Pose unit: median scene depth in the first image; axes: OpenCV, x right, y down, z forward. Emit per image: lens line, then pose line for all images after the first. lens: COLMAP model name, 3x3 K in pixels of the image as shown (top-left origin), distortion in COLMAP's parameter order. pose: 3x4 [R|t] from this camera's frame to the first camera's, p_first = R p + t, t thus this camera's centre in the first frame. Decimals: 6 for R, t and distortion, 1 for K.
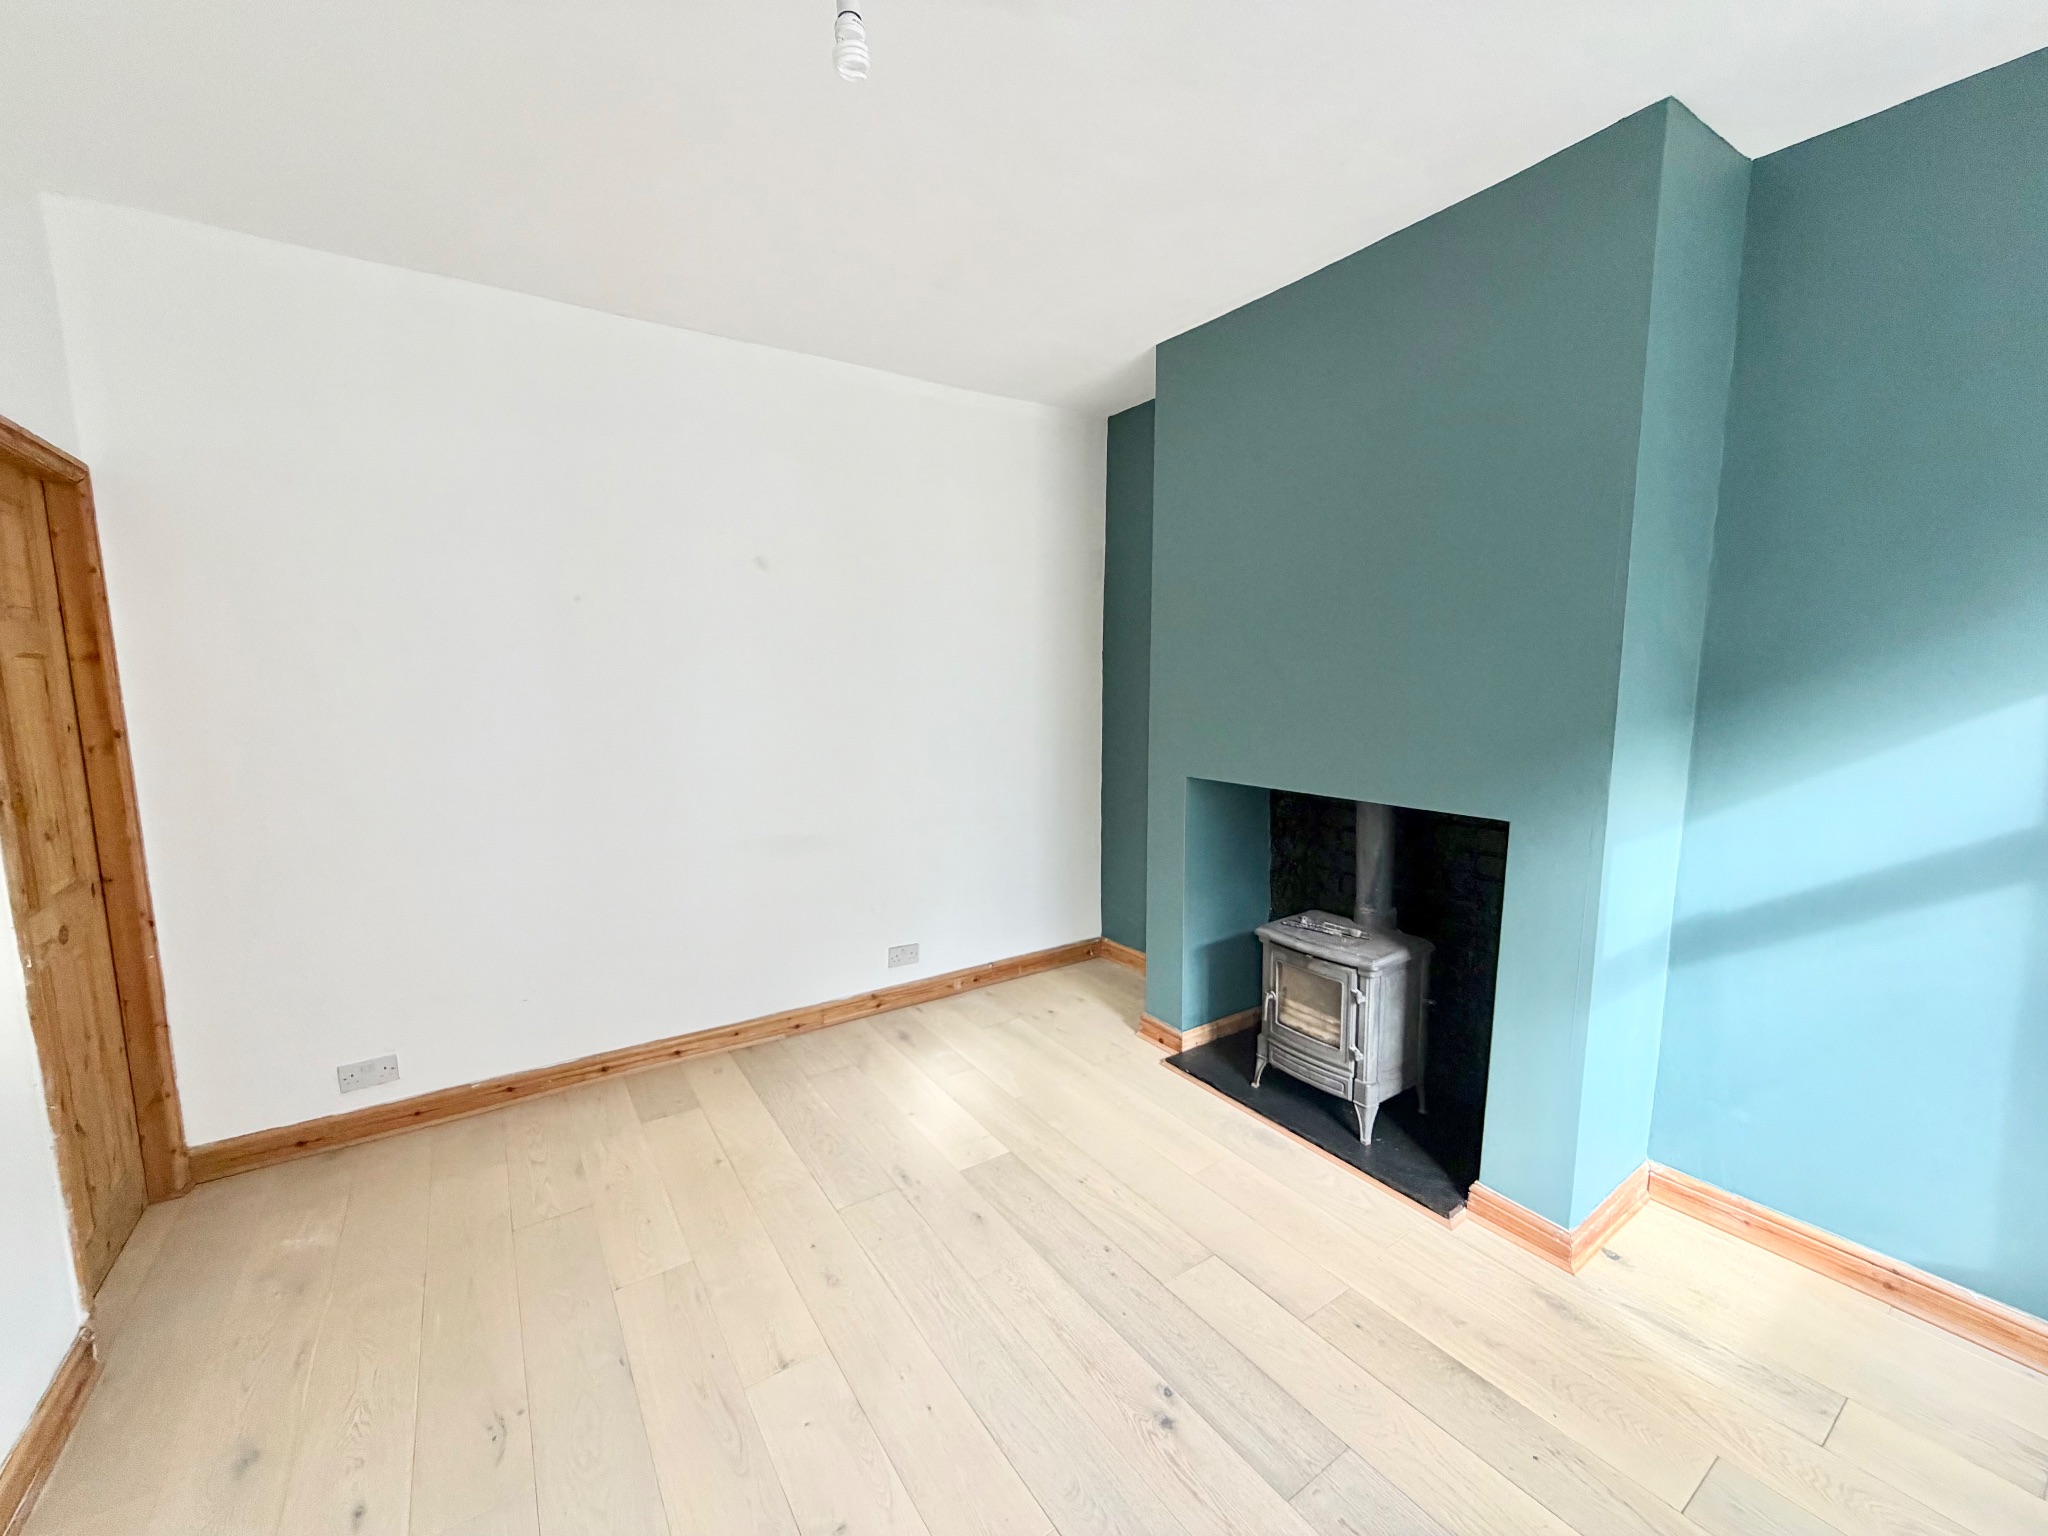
lens RADIAL K [[812.7, 0, 1018.4], [0, 812.7, 770.4], [0, 0, 1]] dist [-0.001533, 0.000217]
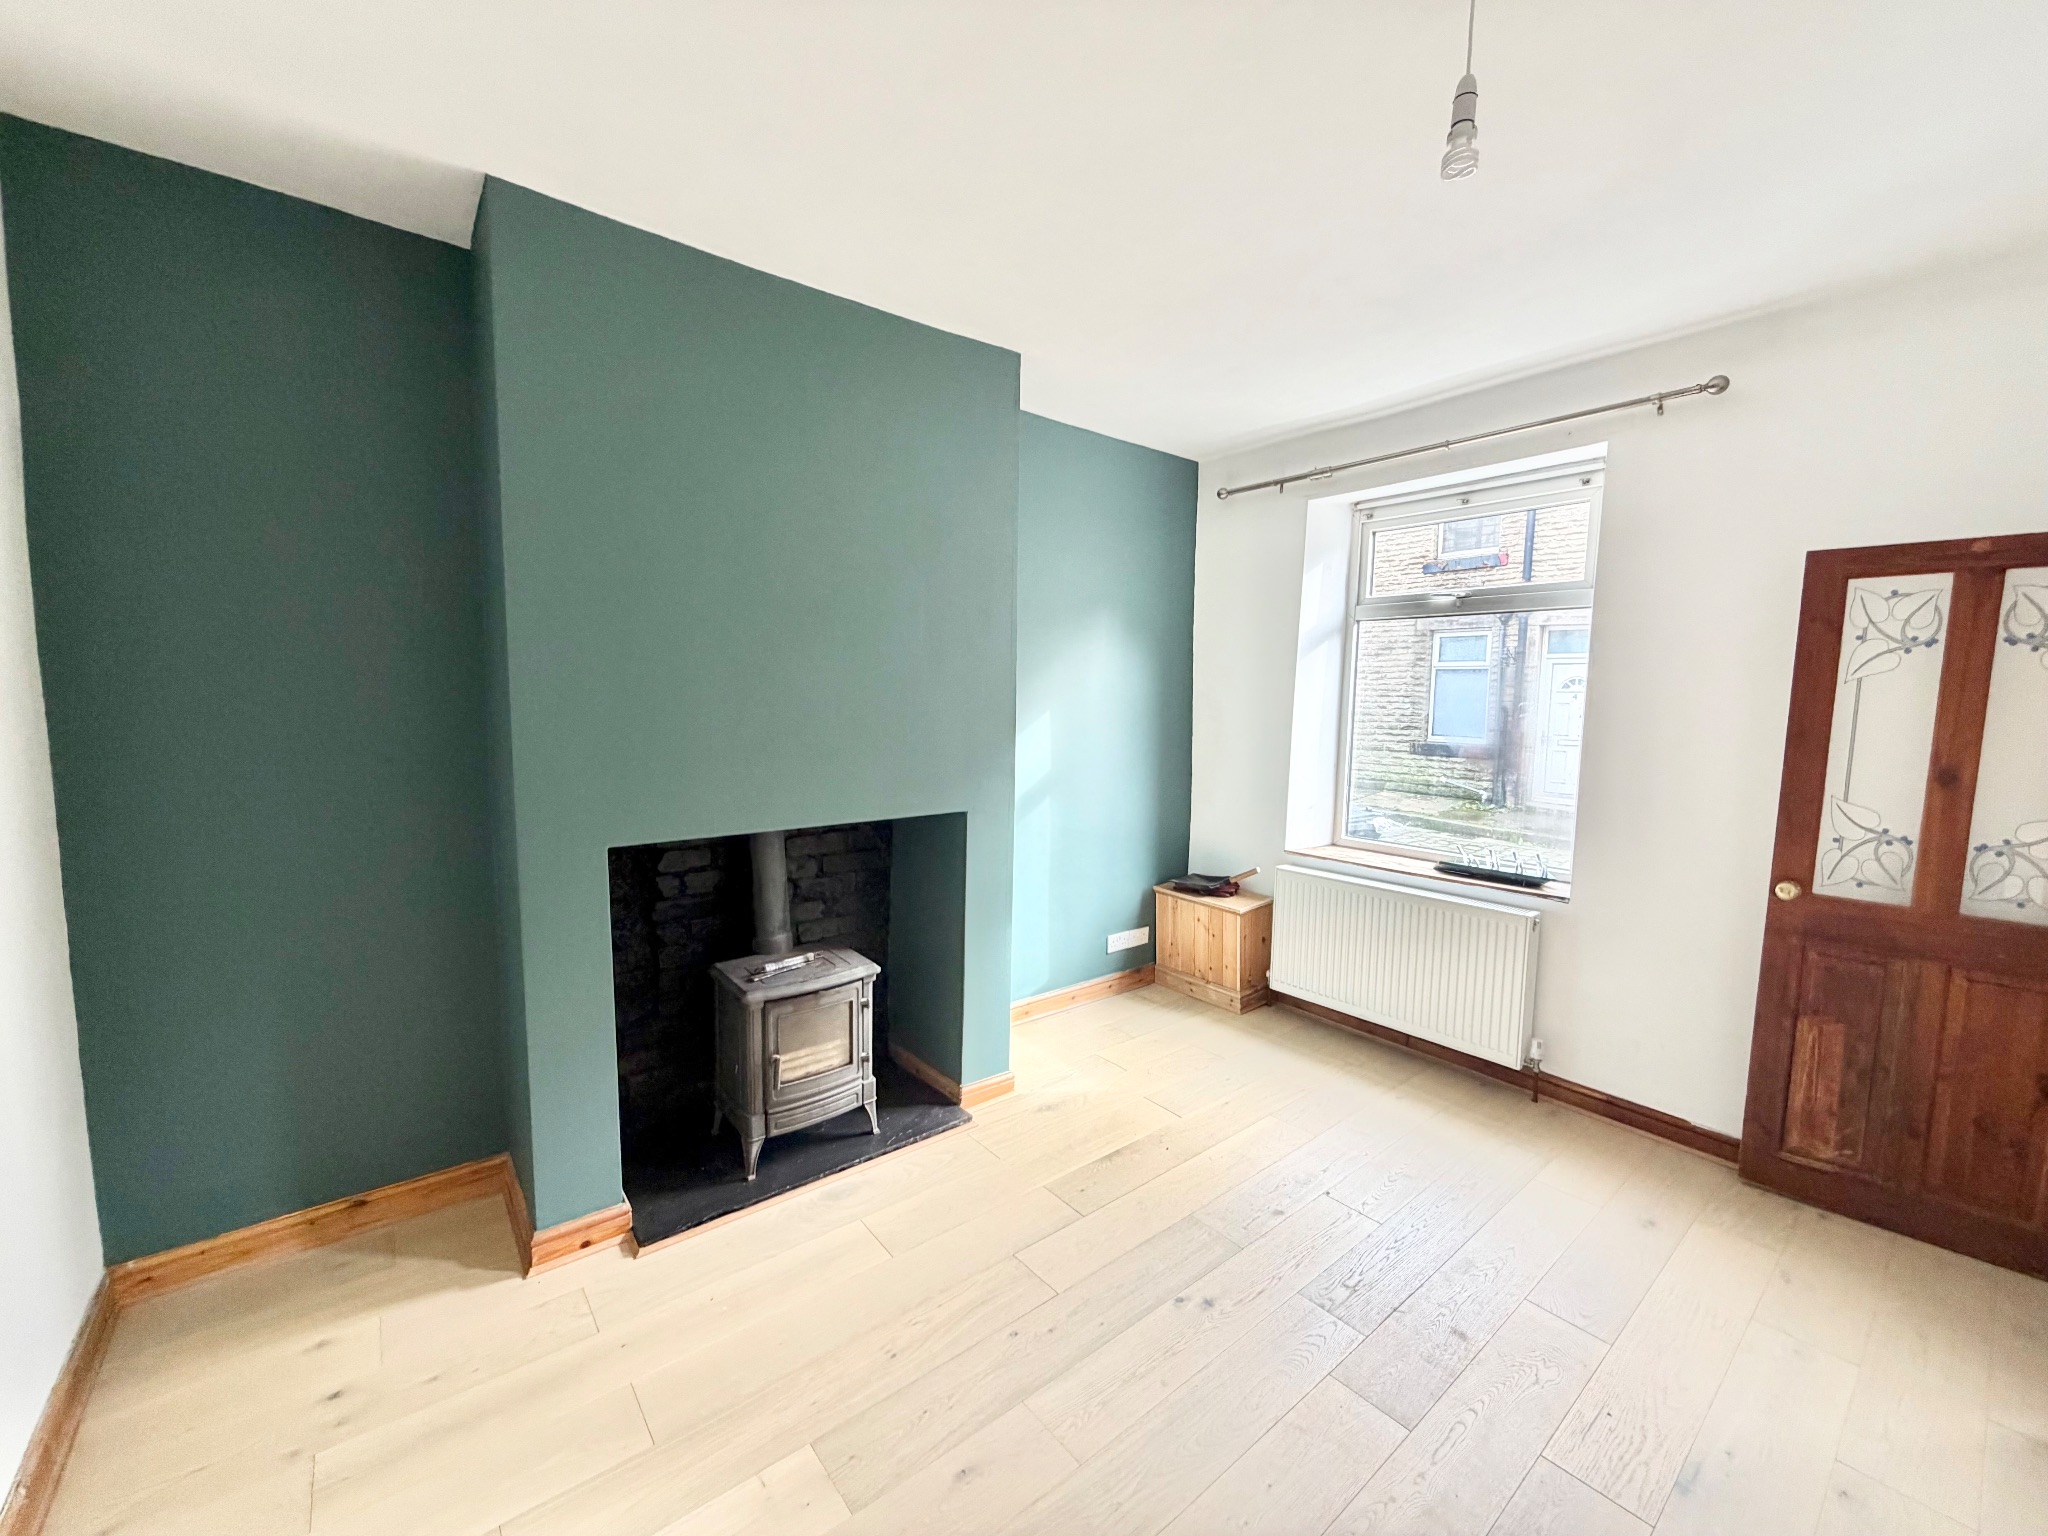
lens RADIAL K [[812.7, 0, 1018.4], [0, 812.7, 770.4], [0, 0, 1]] dist [-0.001533, 0.000217]
pose [[-0.080861, -0.091174, 0.992547, -0.606070], [0.106263, 0.989344, 0.099537, -0.106511], [-0.991045, 0.113519, -0.070311, 0.806131]]
